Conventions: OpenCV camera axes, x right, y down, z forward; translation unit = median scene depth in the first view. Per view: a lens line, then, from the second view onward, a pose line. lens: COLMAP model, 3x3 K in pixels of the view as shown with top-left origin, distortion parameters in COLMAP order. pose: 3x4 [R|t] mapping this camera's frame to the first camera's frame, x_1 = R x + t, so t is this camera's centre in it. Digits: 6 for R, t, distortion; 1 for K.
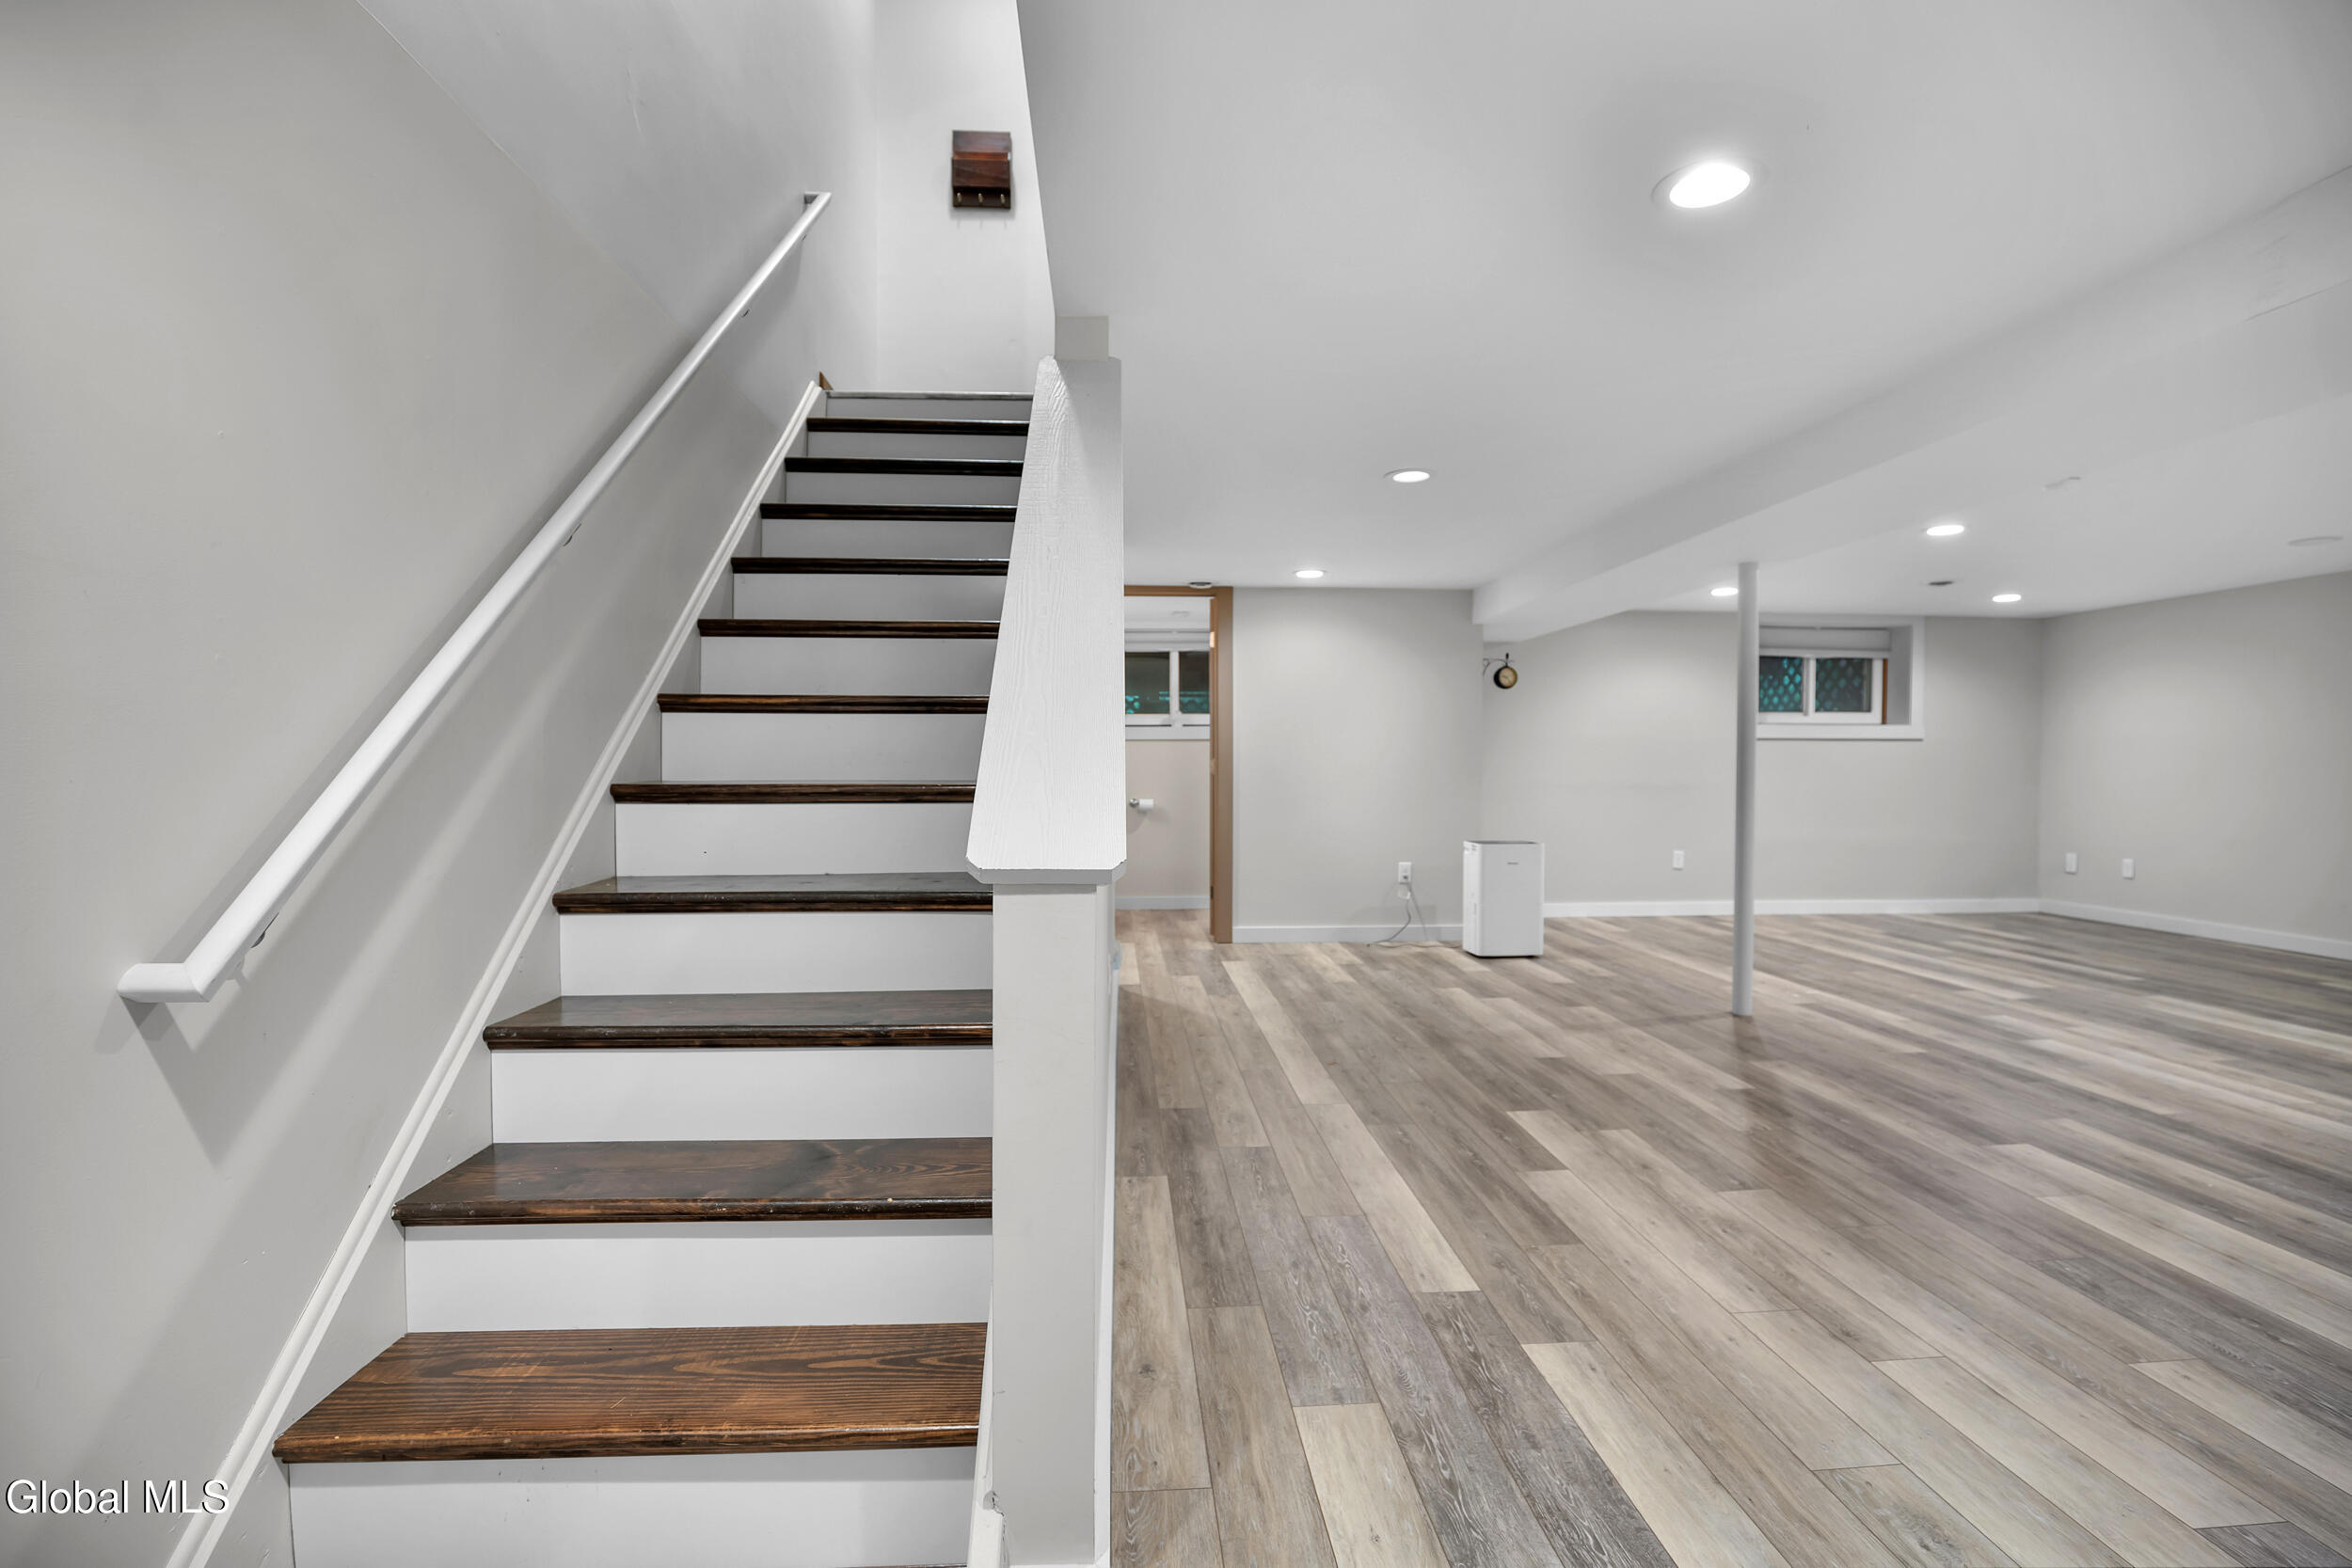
lens RADIAL K [[1106.9, 0, 1157.8], [0, 1106.9, 775.2], [0, 0, 1]] dist [-0.036963, 0.006989]
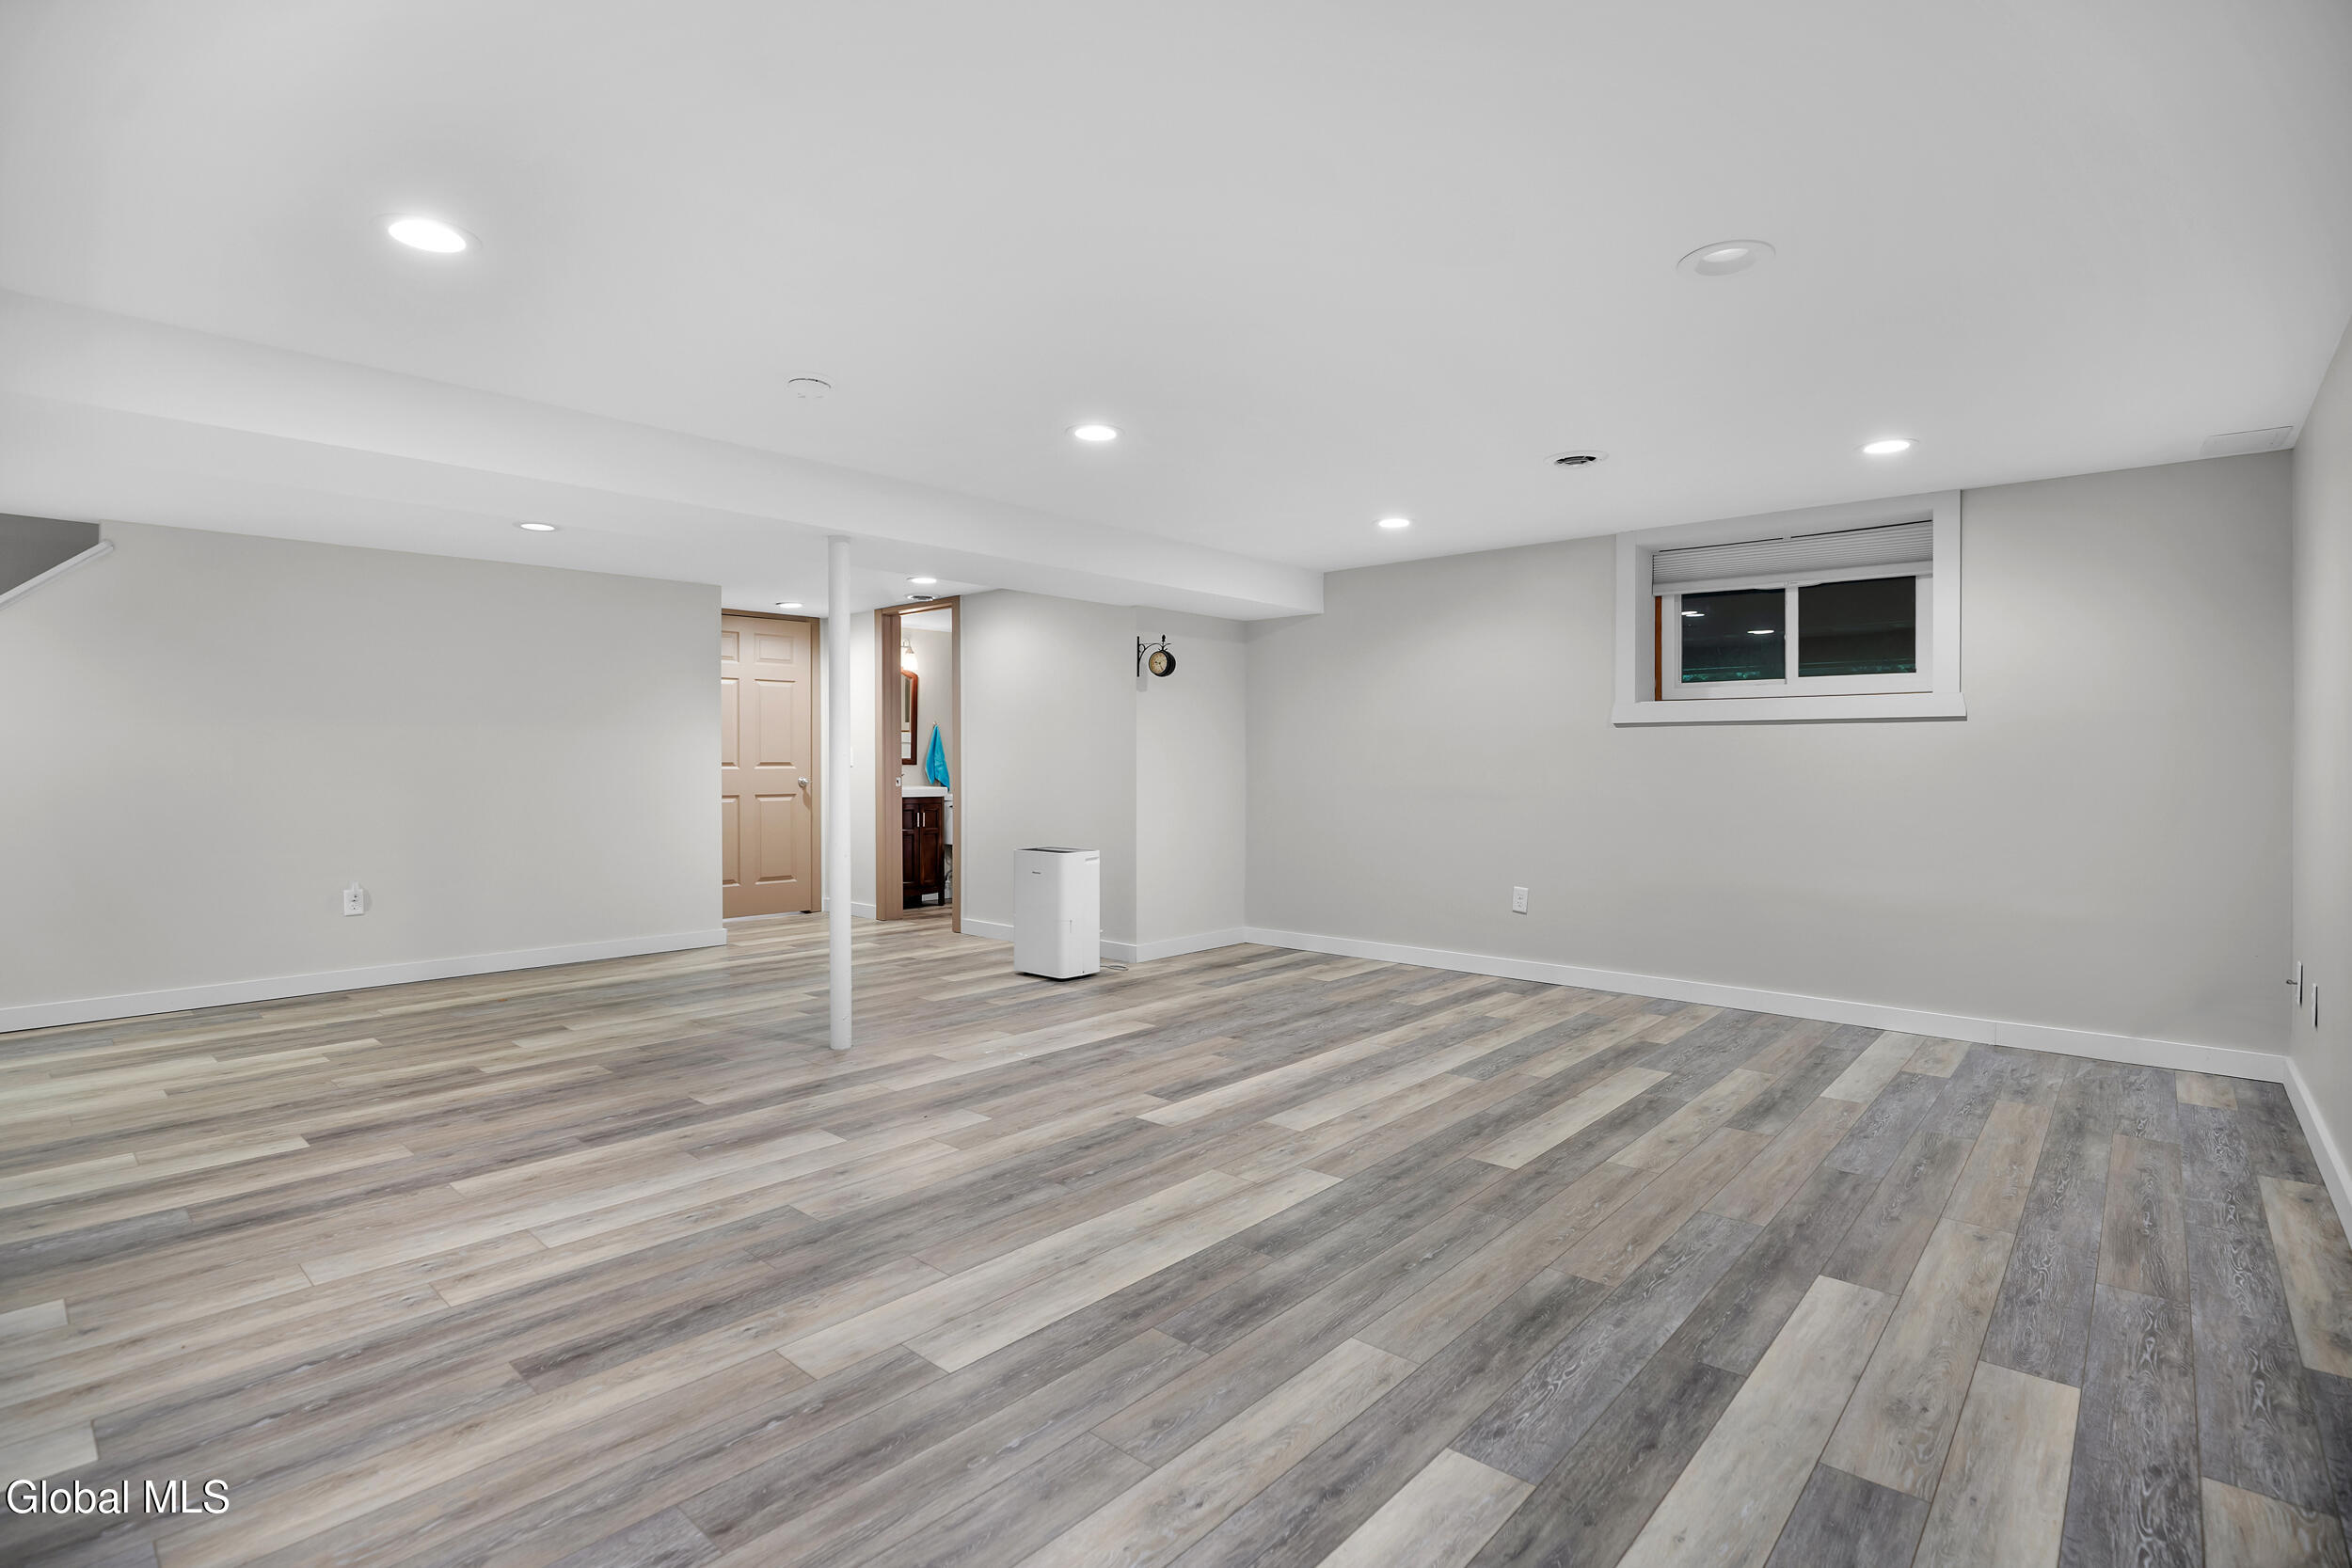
lens RADIAL K [[1106.9, 0, 1172.8], [0, 1106.9, 770.4], [0, 0, 1]] dist [-0.036963, 0.006989]
pose [[0.700507, 0.004585, -0.713630, 1.938246], [-0.006344, 0.999980, 0.000197, -0.010425], [0.713617, 0.004389, 0.700522, 0.810714]]
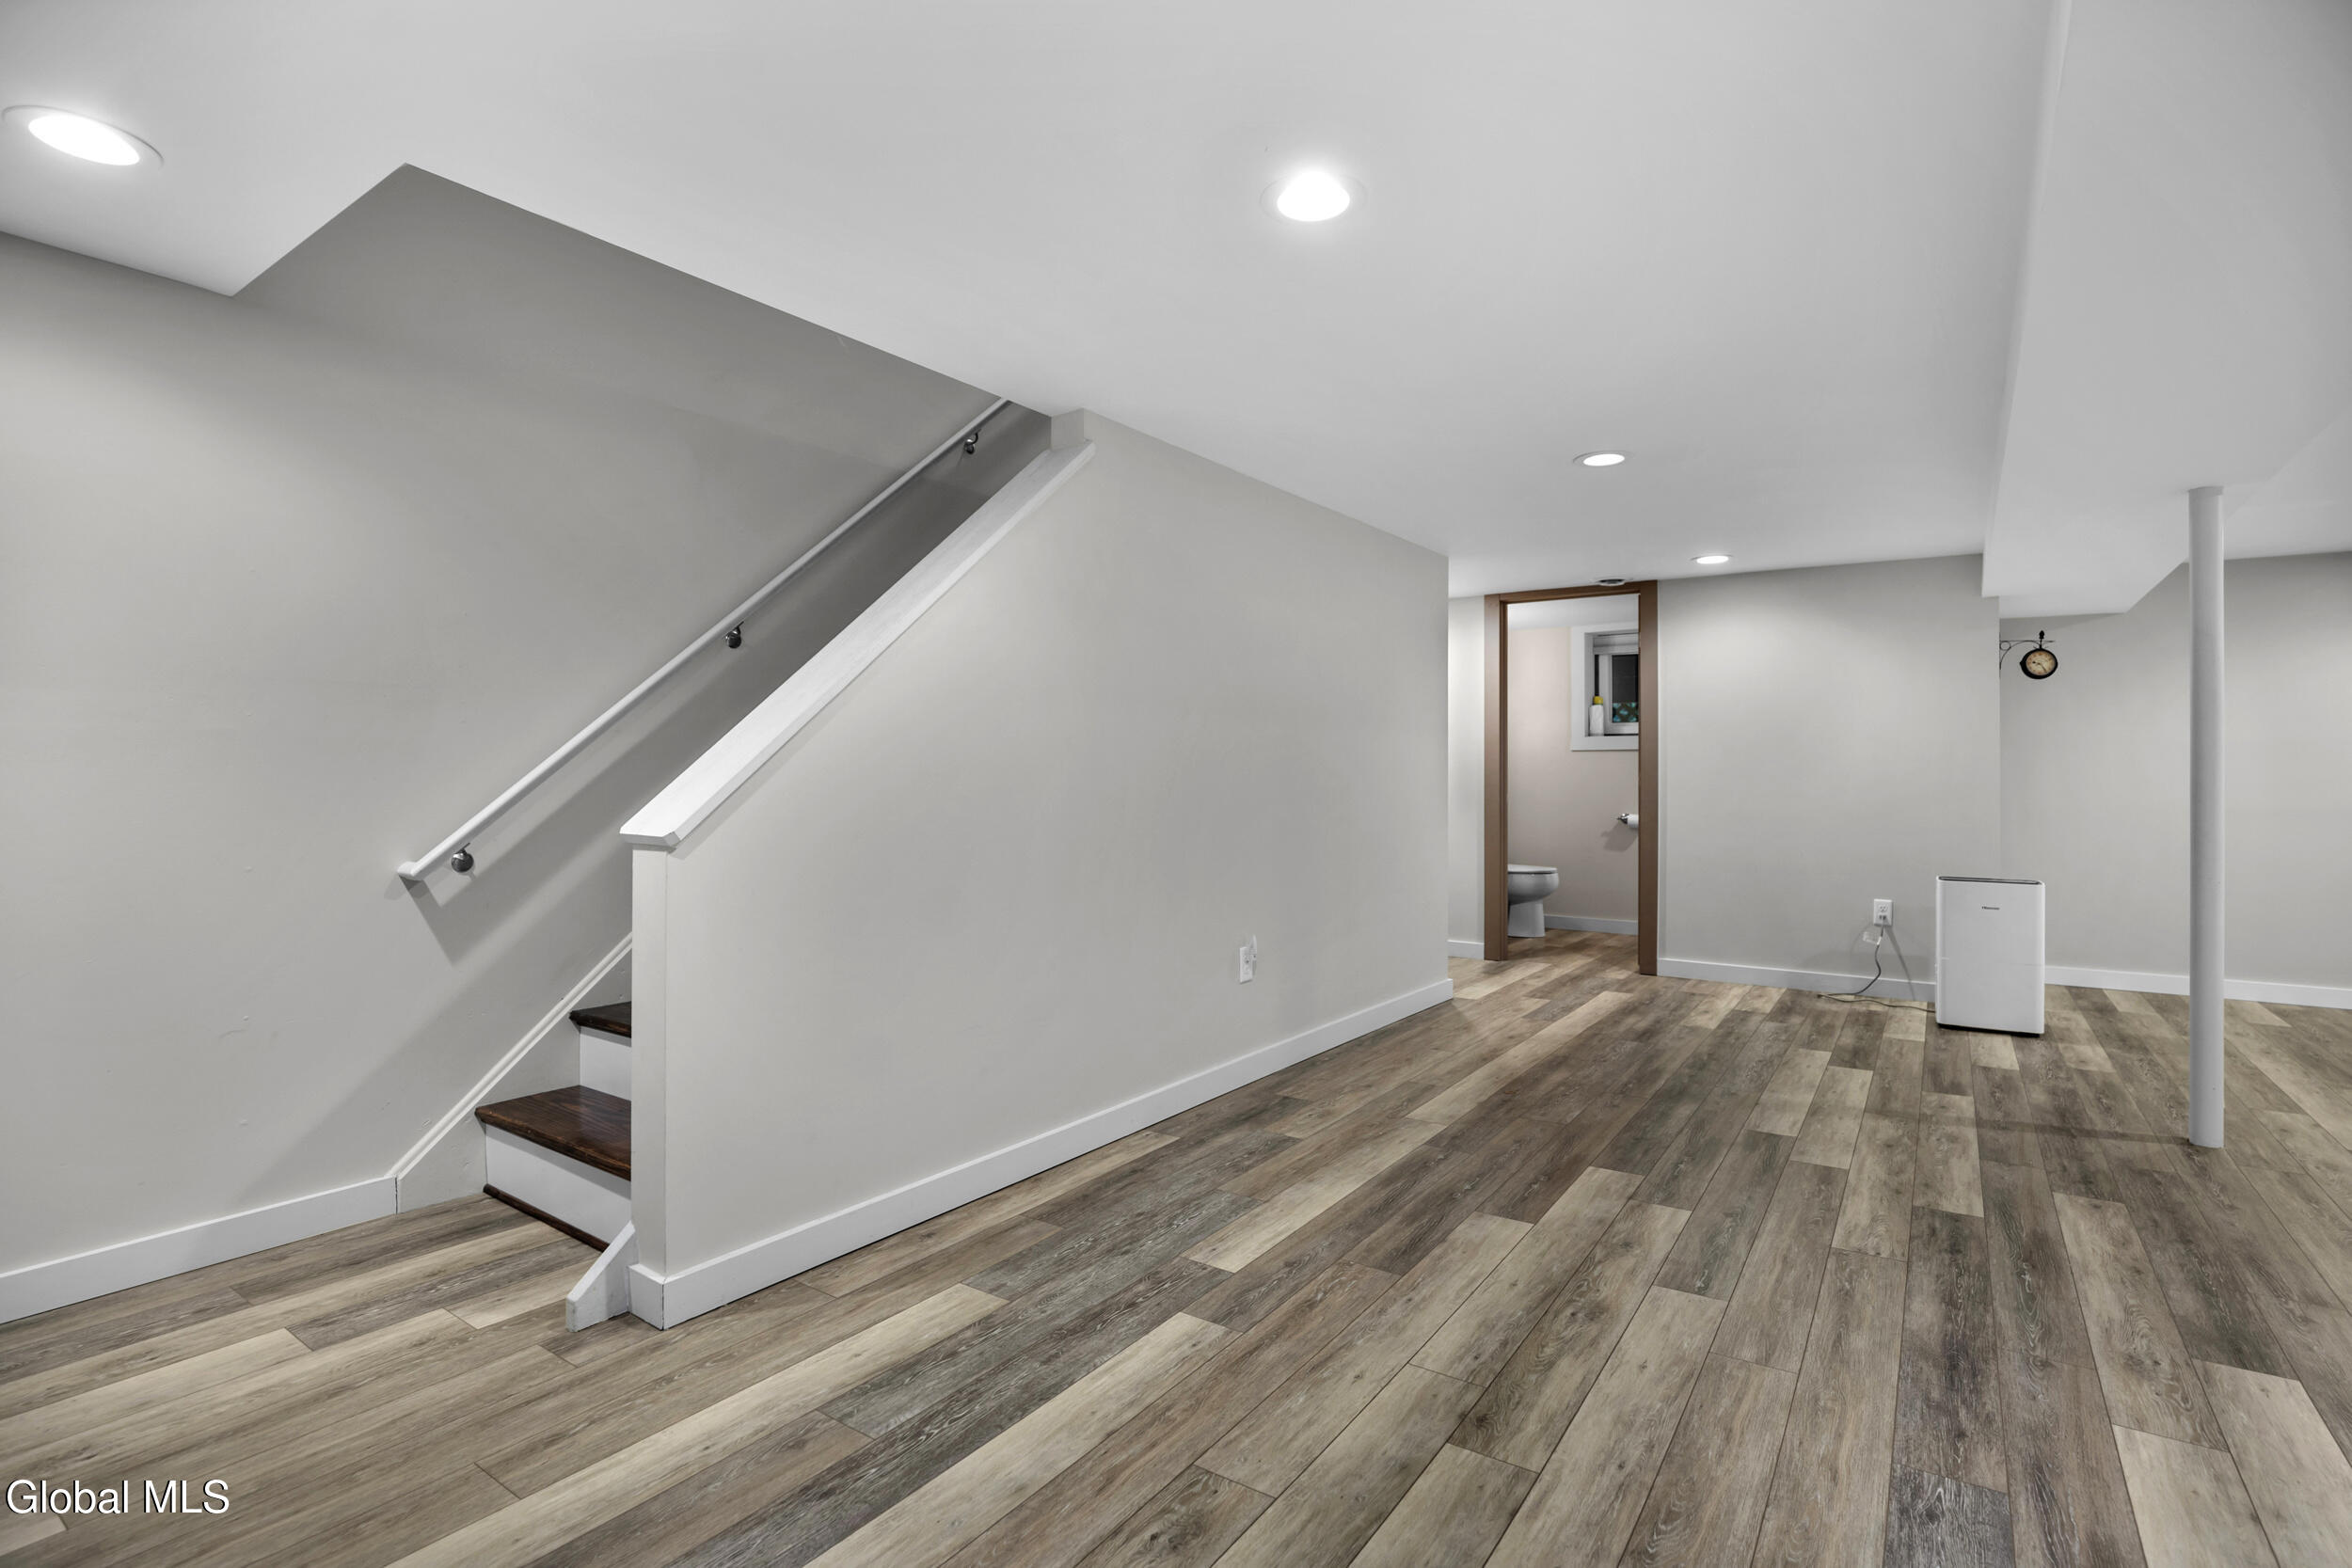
lens RADIAL K [[1106.9, 0, 1141.2], [0, 1106.9, 782.3], [0, 0, 1]] dist [-0.036963, 0.006989]
pose [[0.779212, 0.008488, -0.626703, 0.618985], [-0.011531, 0.999933, -0.000795, -0.000513], [0.626655, 0.007845, 0.779258, 0.080451]]
